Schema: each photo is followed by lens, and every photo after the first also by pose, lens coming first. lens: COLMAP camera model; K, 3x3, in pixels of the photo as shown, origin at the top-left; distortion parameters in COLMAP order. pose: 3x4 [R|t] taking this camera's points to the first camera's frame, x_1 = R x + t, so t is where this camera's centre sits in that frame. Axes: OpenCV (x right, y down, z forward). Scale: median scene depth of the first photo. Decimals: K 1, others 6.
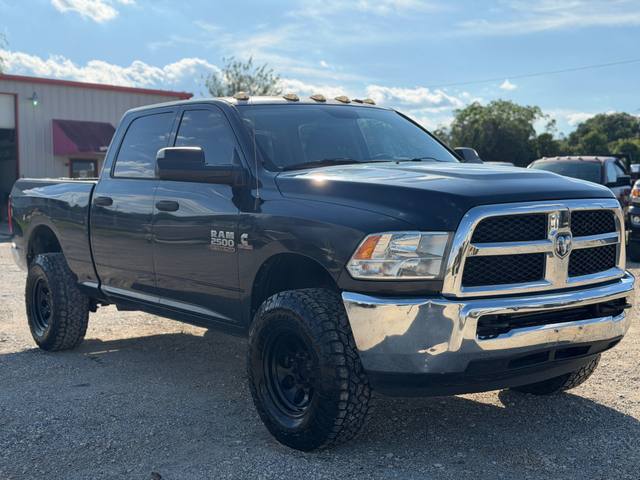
lens RADIAL K [[889.0, 0, 308.9], [0, 889.0, 242.9], [0, 0, 1]] dist [0.133685, -0.099095]
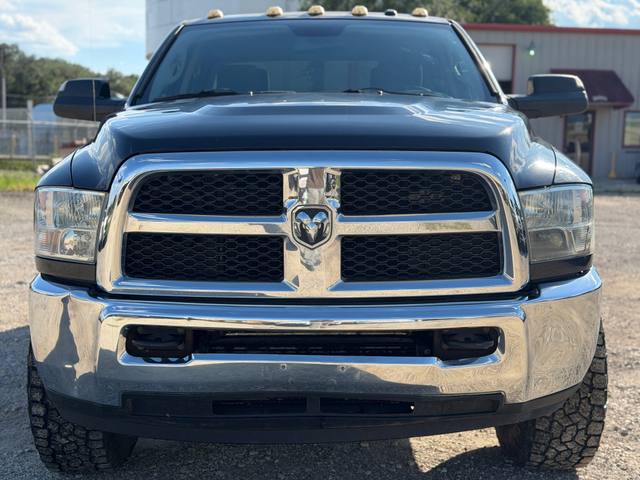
lens RADIAL K [[889.0, 0, 308.9], [0, 889.0, 242.9], [0, 0, 1]] dist [0.133685, -0.099095]
pose [[0.801408, 0.083095, -0.592318, 0.624593], [-0.053694, 0.996299, 0.067121, -0.025657], [0.595704, -0.021988, 0.802903, 0.521651]]
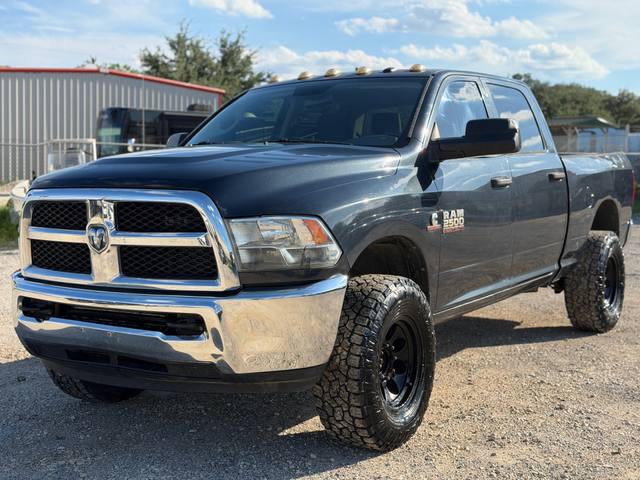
lens RADIAL K [[889.0, 0, 308.9], [0, 889.0, 242.9], [0, 0, 1]] dist [0.133685, -0.099095]
pose [[0.368537, 0.090520, -0.925195, 1.179434], [-0.062788, 0.995399, 0.072378, -0.070269], [0.927490, 0.031417, 0.372525, 0.853984]]
